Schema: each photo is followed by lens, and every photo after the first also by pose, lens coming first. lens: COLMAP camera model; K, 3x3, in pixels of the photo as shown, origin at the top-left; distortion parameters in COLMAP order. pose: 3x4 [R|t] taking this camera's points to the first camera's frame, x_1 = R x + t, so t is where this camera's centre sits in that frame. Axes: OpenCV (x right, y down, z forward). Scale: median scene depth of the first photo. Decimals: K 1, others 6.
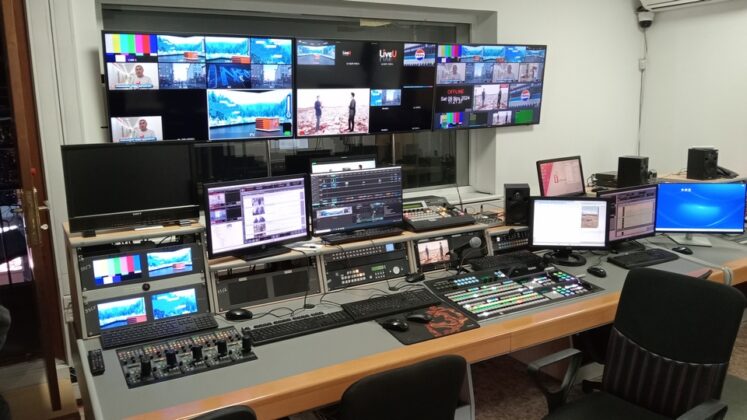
lens RADIAL K [[618.0, 0, 373.5], [0, 618.0, 210.0], [0, 0, 1]] dist [0.145930, -0.347830]
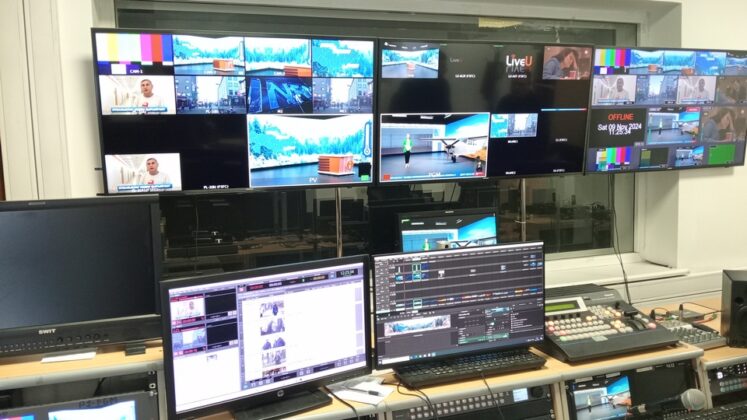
lens RADIAL K [[618.0, 0, 373.5], [0, 618.0, 210.0], [0, 0, 1]] dist [0.145930, -0.347830]
pose [[0.981332, 0.019260, -0.191354, 0.001808], [-0.030509, 0.997964, -0.056015, -0.056754], [0.189885, 0.060807, 0.979921, 0.378497]]
